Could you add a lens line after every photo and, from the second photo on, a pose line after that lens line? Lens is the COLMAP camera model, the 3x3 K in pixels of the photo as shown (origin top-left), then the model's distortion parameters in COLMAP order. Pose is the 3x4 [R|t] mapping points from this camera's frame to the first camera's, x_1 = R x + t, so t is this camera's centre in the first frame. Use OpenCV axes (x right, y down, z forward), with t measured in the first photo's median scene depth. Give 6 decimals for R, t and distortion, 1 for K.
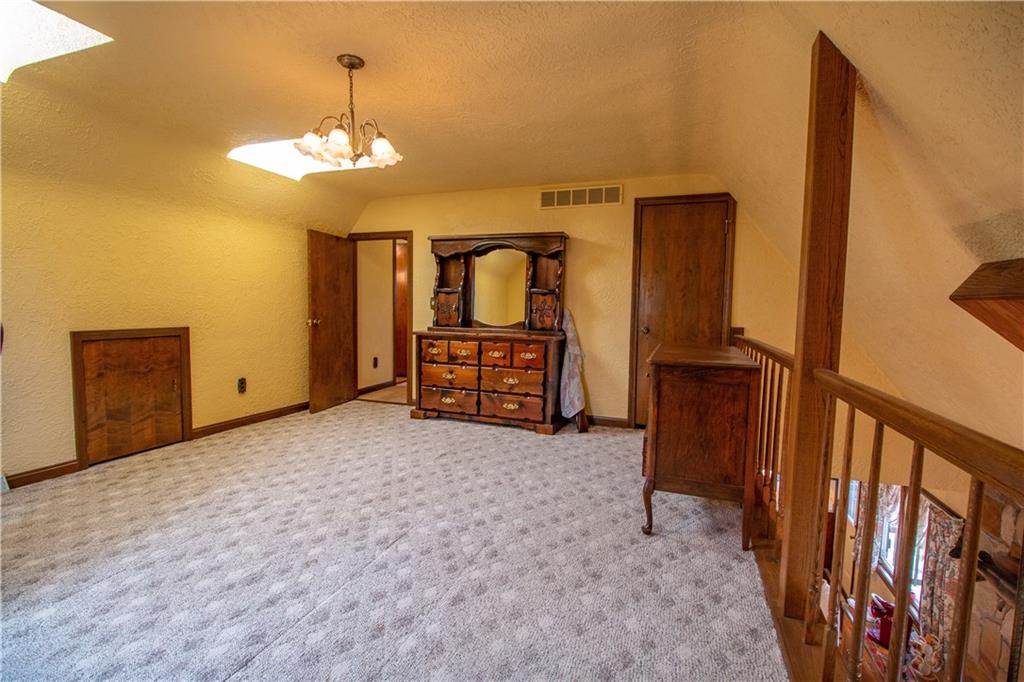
lens RADIAL K [[472.5, 0, 511.1], [0, 472.5, 336.5], [0, 0, 1]] dist [0.002064, -0.014147]
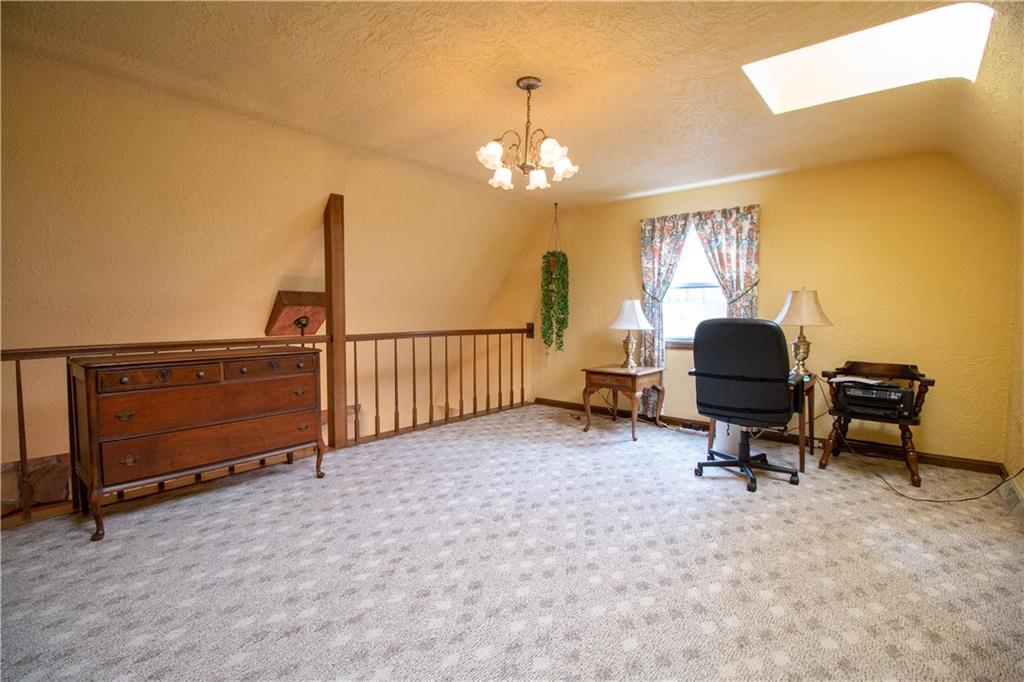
lens RADIAL K [[472.5, 0, 511.1], [0, 472.5, 336.5], [0, 0, 1]] dist [0.002064, -0.014147]
pose [[-0.939832, -0.035284, 0.339809, -0.579854], [0.005208, 0.993057, 0.117517, -0.121363], [-0.341596, 0.112216, -0.933124, 1.757776]]
